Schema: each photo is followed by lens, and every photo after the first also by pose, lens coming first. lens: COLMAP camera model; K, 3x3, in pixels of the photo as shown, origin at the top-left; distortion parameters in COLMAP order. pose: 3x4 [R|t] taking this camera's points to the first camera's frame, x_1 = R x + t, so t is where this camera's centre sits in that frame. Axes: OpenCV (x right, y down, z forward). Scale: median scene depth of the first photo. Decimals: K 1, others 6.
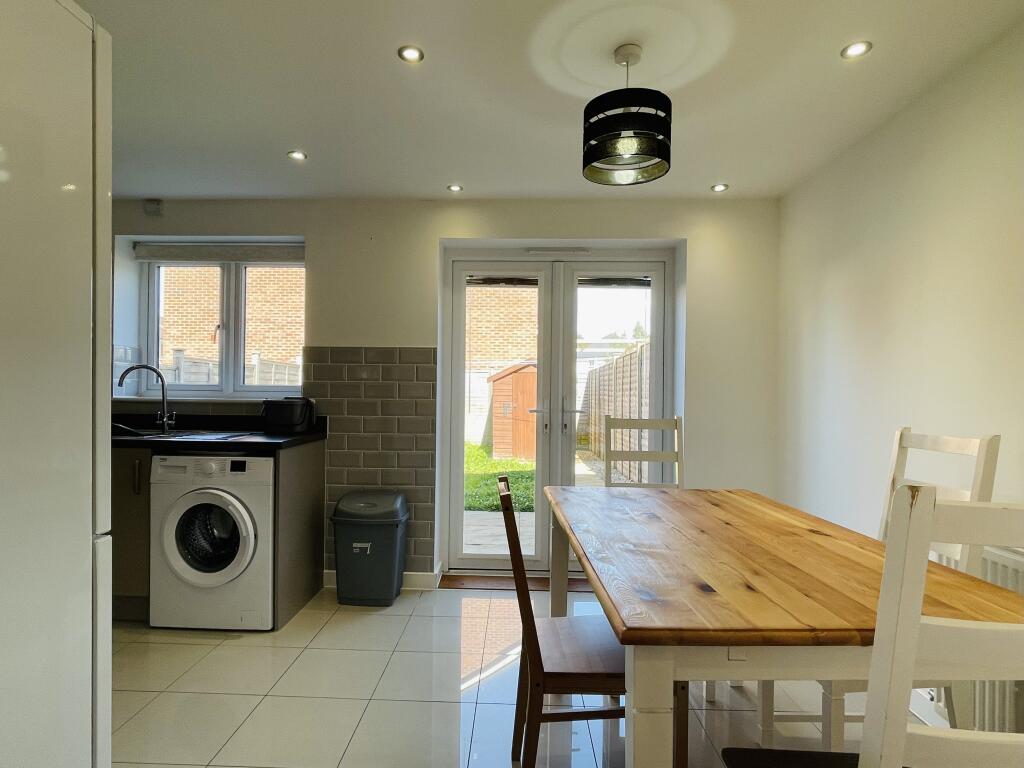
lens RADIAL K [[543.6, 0, 490.9], [0, 543.6, 384.2], [0, 0, 1]] dist [-0.000157, -0.000088]
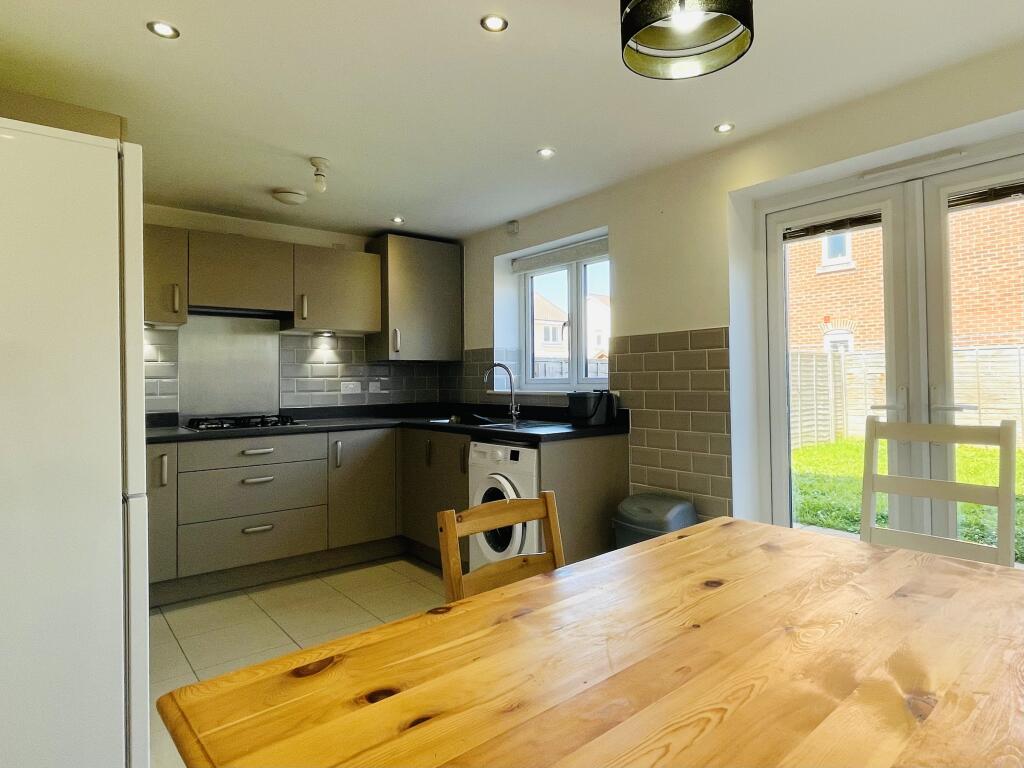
lens RADIAL K [[583.6, 0, 581.9], [0, 583.6, 357.8], [0, 0, 1]] dist [0.000576, -0.000853]
pose [[0.701010, -0.047488, -0.711568, 0.350329], [0.030059, 0.998861, -0.037048, 0.004422], [0.712517, 0.004582, 0.701640, 0.224940]]
